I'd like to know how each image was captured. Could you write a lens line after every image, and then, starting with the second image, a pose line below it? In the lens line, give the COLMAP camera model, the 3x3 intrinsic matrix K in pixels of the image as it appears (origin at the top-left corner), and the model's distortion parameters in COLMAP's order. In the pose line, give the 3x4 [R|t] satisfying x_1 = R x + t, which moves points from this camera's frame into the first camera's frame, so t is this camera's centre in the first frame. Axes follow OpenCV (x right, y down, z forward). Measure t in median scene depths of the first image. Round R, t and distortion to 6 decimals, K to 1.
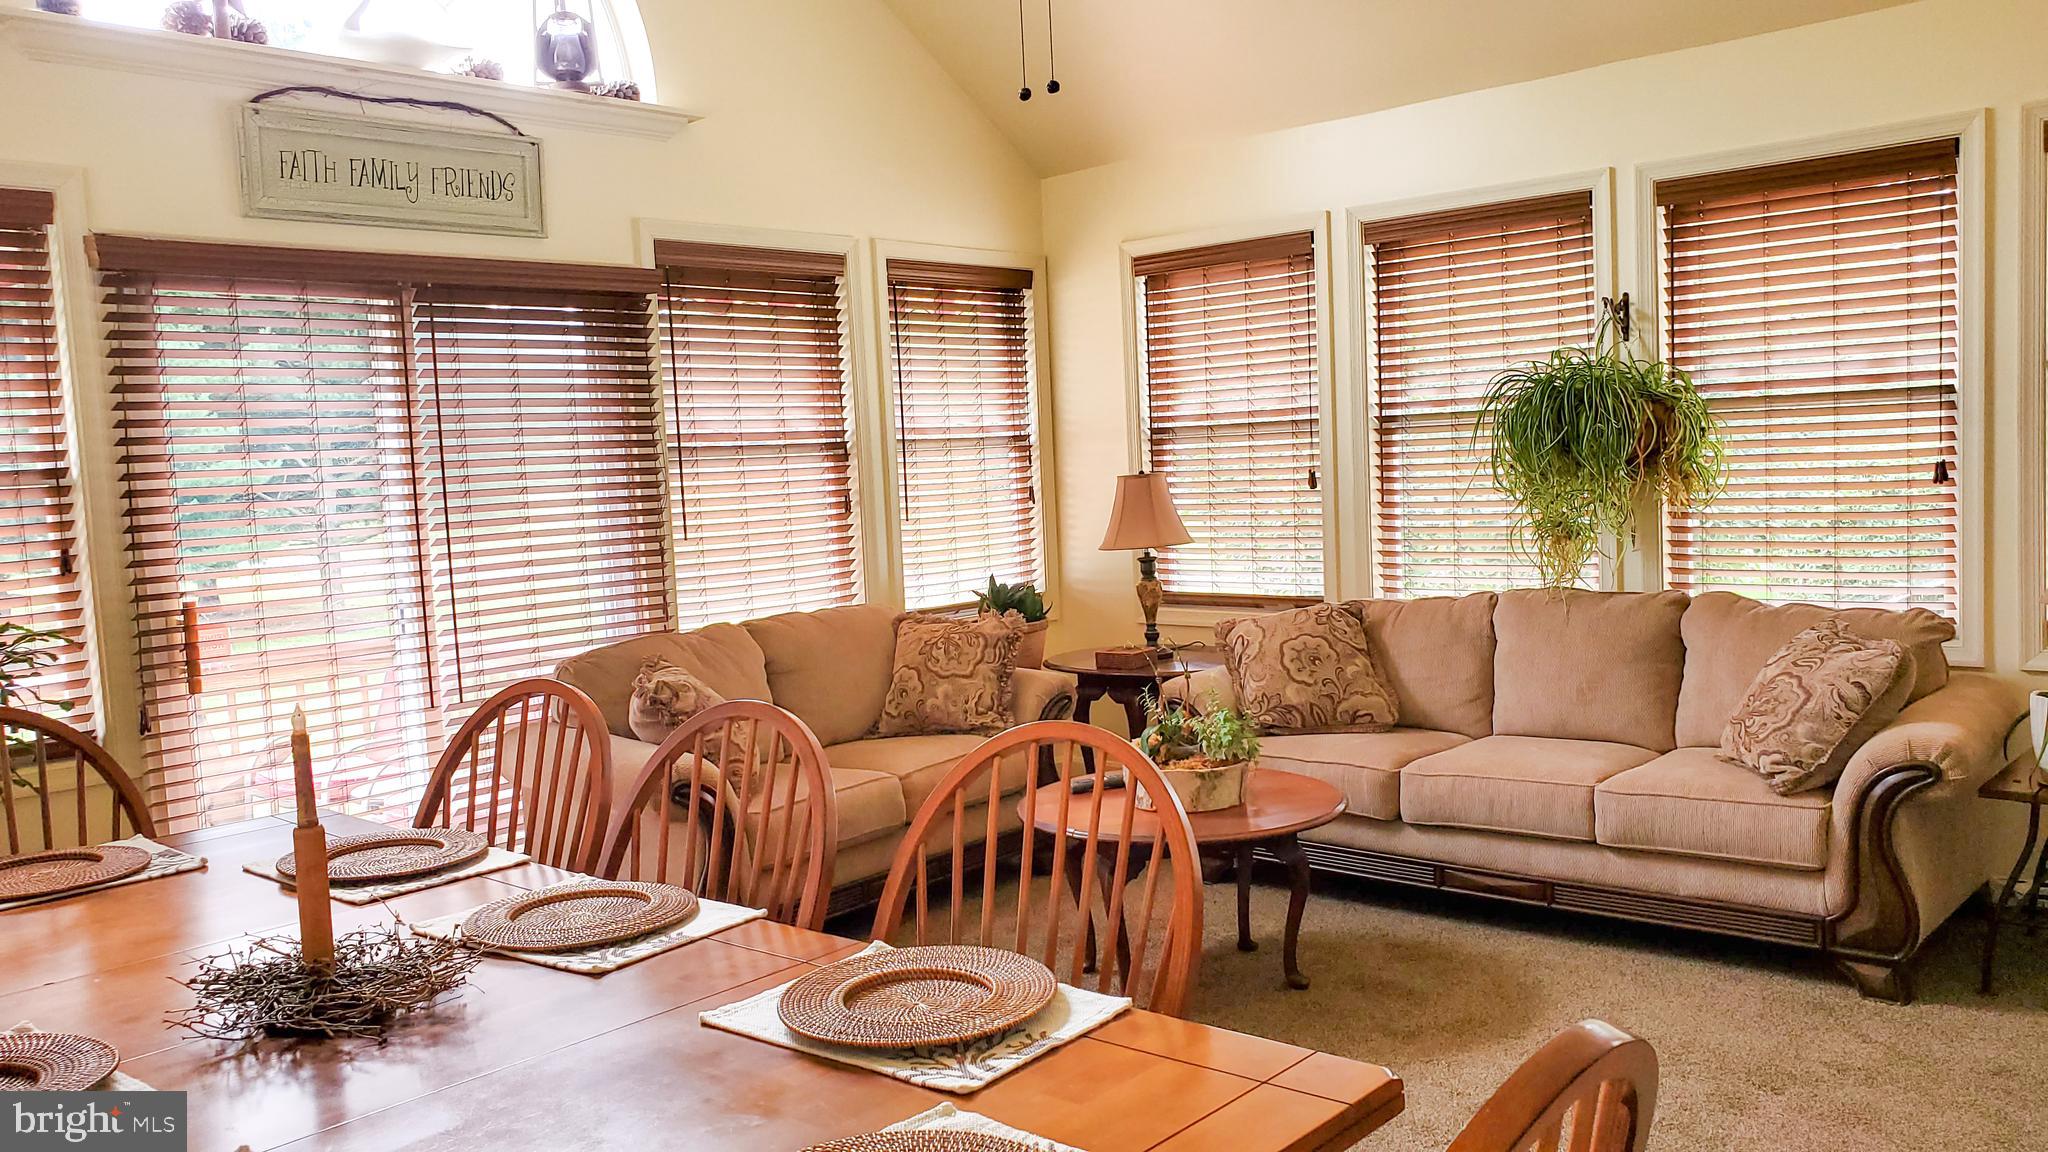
lens RADIAL K [[1582.2, 0, 1024.0], [0, 1582.2, 576.0], [0, 0, 1]] dist [0.083652, -0.201426]
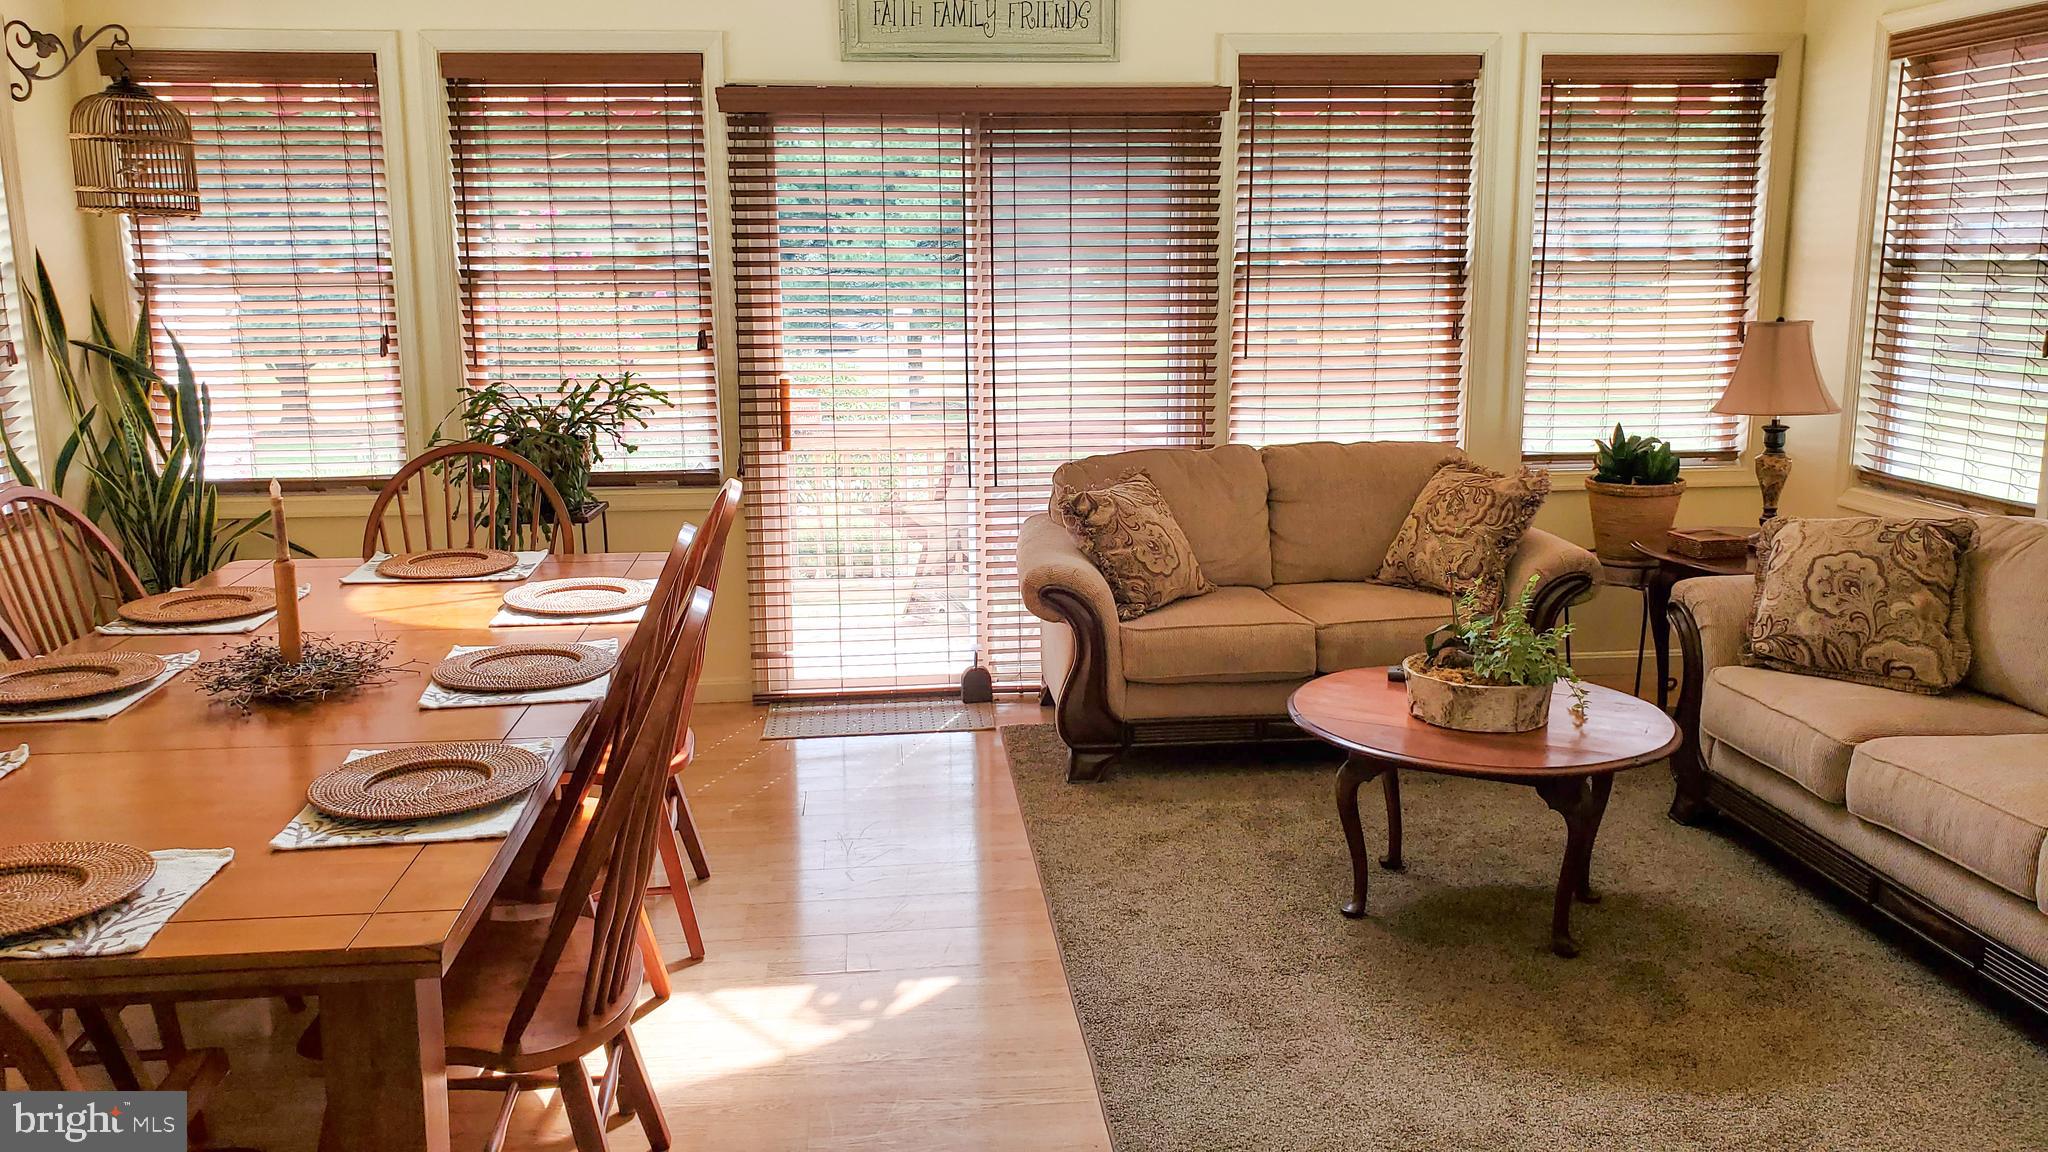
lens RADIAL K [[1595.3, 0, 1024.0], [0, 1595.3, 576.0], [0, 0, 1]] dist [0.011842, 0.003636]
pose [[0.730673, 0.177417, -0.659272, 0.404943], [-0.080122, 0.981255, 0.175267, -0.056855], [0.678010, -0.075241, 0.731192, 0.155241]]
